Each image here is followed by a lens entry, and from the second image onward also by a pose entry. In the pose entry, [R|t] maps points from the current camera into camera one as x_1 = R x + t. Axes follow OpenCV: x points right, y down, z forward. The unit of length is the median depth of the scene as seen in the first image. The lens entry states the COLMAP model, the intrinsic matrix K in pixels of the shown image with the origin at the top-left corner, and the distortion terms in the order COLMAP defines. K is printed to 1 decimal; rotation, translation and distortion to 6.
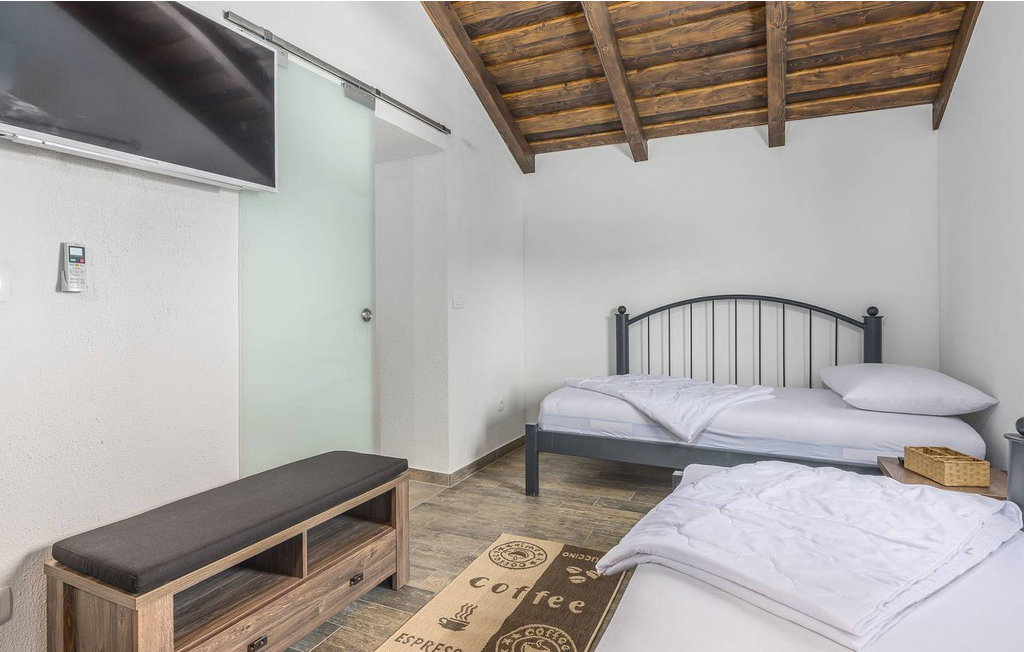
lens RADIAL K [[543.7, 0, 513.3], [0, 543.7, 301.2], [0, 0, 1]] dist [-0.003786, -0.000297]
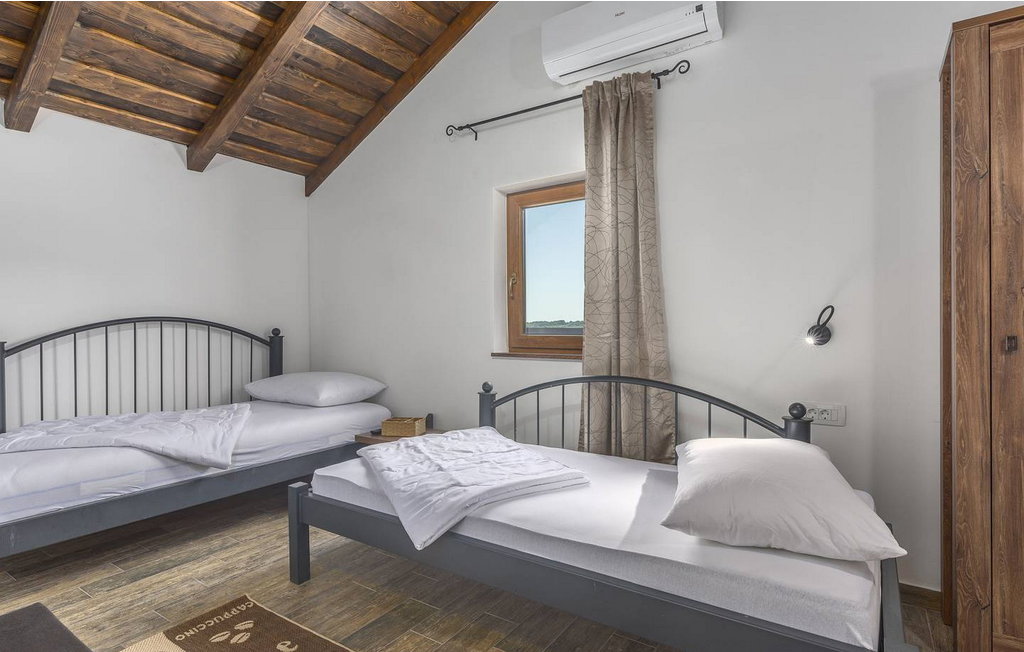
lens RADIAL K [[543.7, 0, 512.9], [0, 543.7, 327.4], [0, 0, 1]] dist [-0.003786, -0.000297]
pose [[0.129384, -0.003841, 0.991587, -0.488028], [0.000768, 0.999993, 0.003774, 0.003258], [-0.991594, 0.000273, 0.129386, 0.313612]]
